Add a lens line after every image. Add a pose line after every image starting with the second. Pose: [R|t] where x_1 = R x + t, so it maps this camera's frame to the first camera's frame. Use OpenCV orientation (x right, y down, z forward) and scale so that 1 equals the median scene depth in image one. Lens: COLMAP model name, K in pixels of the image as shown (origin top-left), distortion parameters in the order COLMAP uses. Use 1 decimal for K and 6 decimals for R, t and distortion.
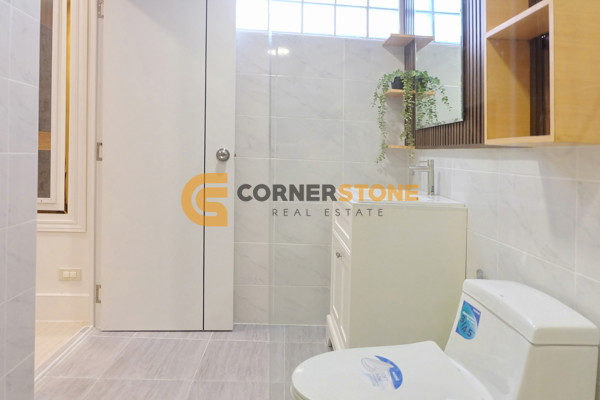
lens RADIAL K [[413.0, 0, 300.0], [0, 413.0, 200.0], [0, 0, 1]] dist [-0.059864, 0.075843]
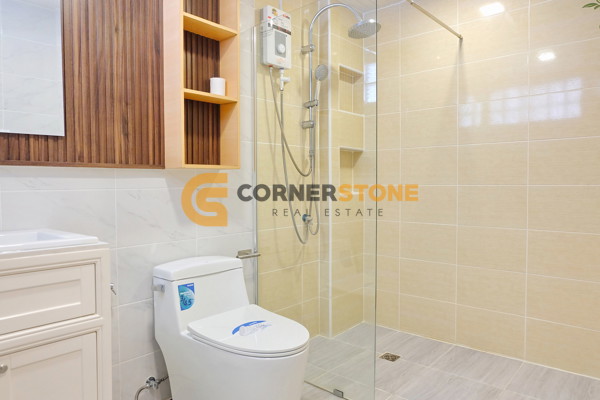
lens RADIAL K [[413.0, 0, 300.0], [0, 413.0, 200.0], [0, 0, 1]] dist [-0.059864, 0.075843]
pose [[-0.718103, -0.056440, 0.693645, -0.842339], [0.059449, 0.988088, 0.141944, -0.203131], [-0.693393, 0.143167, -0.706193, 1.736359]]
